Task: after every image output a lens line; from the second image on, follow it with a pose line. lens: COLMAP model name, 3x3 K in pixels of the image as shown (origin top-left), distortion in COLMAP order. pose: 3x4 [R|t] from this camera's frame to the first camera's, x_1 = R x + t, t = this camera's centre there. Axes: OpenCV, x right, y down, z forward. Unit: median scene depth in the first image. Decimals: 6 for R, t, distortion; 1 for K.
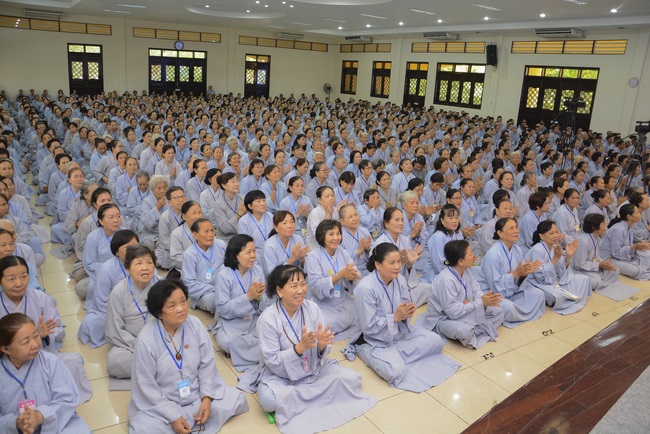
lens RADIAL K [[509.2, 0, 325.9], [0, 509.2, 218.1], [0, 0, 1]] dist [-0.059610, 0.021464]
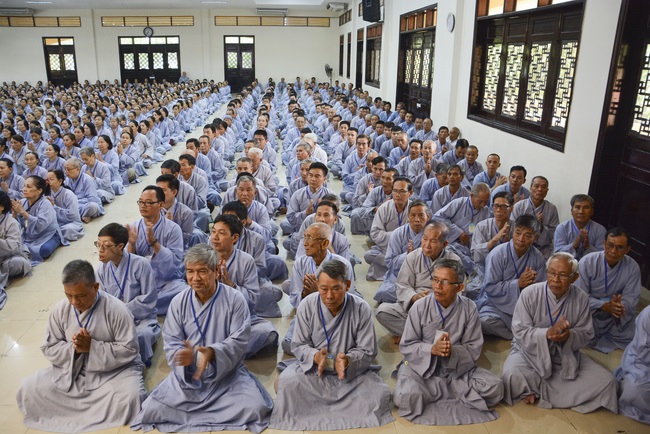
lens RADIAL K [[509.2, 0, 322.4], [0, 509.2, 217.5], [0, 0, 1]] dist [-0.059610, 0.021464]
pose [[0.888004, 0.093657, -0.450197, 0.467333], [-0.082922, 0.995604, 0.043558, -0.053657], [0.452297, -0.001348, 0.891866, 0.277650]]
